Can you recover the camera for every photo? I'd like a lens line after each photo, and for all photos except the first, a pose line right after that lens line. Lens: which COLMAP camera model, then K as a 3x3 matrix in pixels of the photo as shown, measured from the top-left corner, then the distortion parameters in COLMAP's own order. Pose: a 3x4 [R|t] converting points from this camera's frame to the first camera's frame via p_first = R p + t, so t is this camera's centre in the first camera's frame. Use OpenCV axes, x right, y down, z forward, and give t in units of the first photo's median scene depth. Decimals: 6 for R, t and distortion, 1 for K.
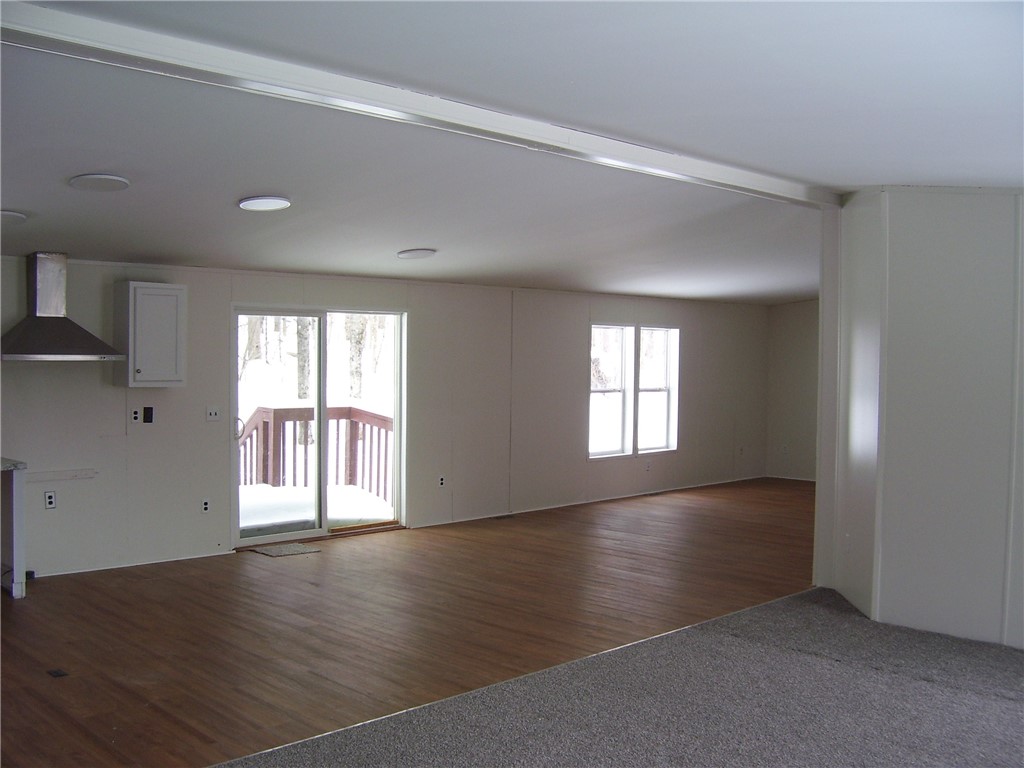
lens RADIAL K [[1044.2, 0, 494.2], [0, 1044.2, 385.1], [0, 0, 1]] dist [-0.141163, 0.003587]
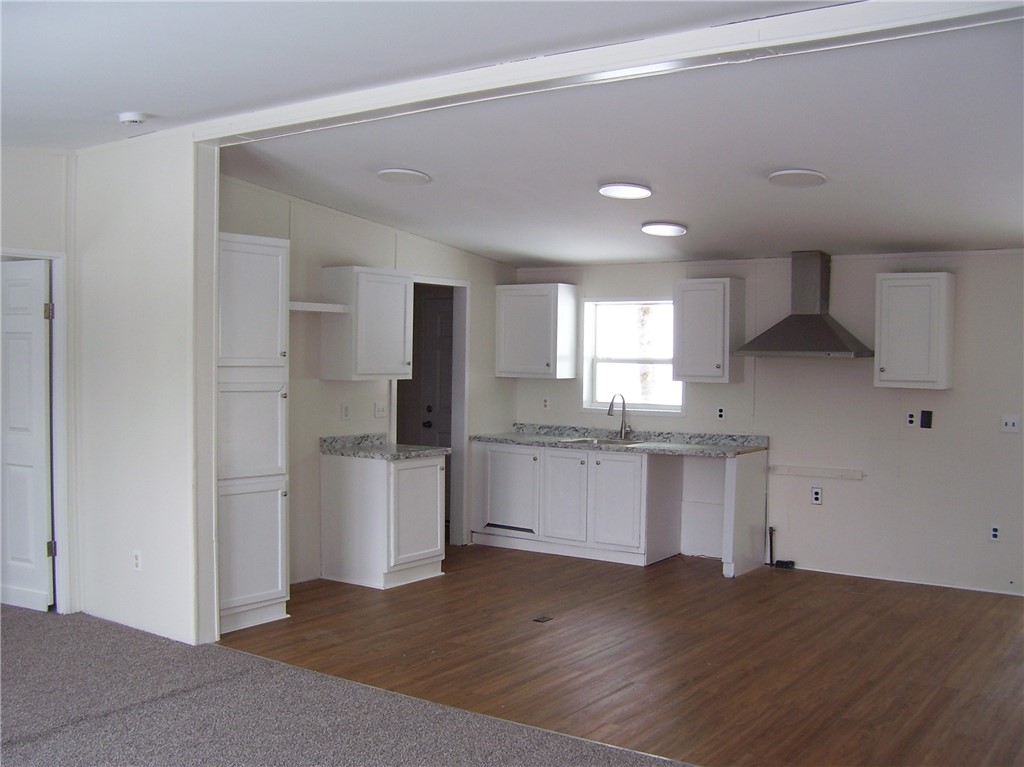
lens RADIAL K [[1044.2, 0, 494.2], [0, 1044.2, 384.6], [0, 0, 1]] dist [-0.141163, 0.003587]
pose [[0.154570, 0.024522, -0.987677, 0.511745], [-0.033484, 0.999248, 0.019569, -0.006633], [0.987414, 0.030047, 0.155275, 0.512297]]
